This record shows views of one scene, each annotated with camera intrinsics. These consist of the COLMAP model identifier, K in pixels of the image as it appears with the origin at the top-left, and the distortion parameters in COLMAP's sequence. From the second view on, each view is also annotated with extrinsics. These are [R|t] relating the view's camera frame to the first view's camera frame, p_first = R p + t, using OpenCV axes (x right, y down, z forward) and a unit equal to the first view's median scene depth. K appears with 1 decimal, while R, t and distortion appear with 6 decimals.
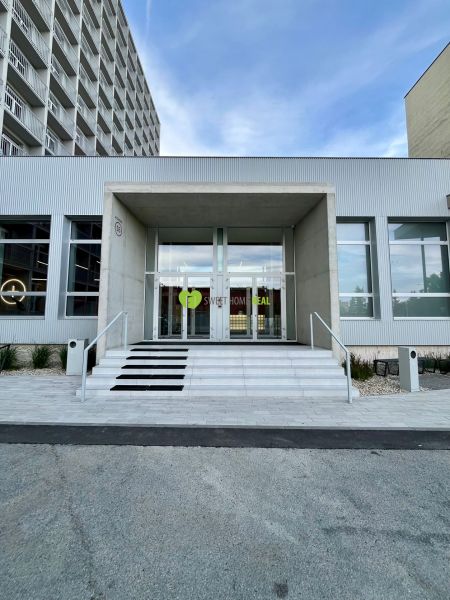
lens RADIAL K [[243.9, 0, 223.9], [0, 243.9, 298.9], [0, 0, 1]] dist [-0.002679, -0.000233]
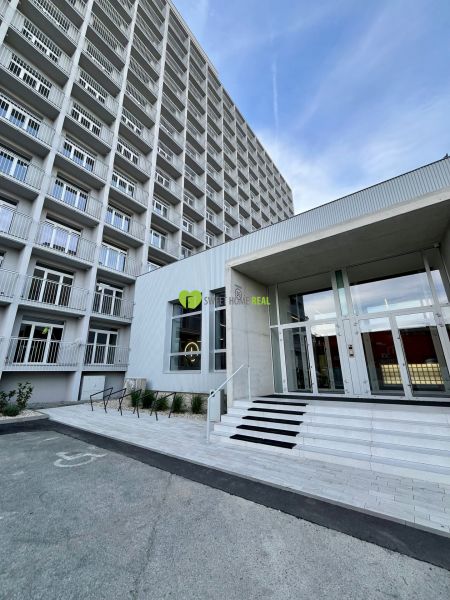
lens RADIAL K [[243.9, 0, 223.9], [0, 243.9, 298.9], [0, 0, 1]] dist [-0.002679, -0.000233]
pose [[0.802419, -0.183810, -0.567747, 0.207647], [0.062231, 0.971969, -0.226725, 0.005776], [0.593507, 0.146597, 0.791365, 0.005840]]
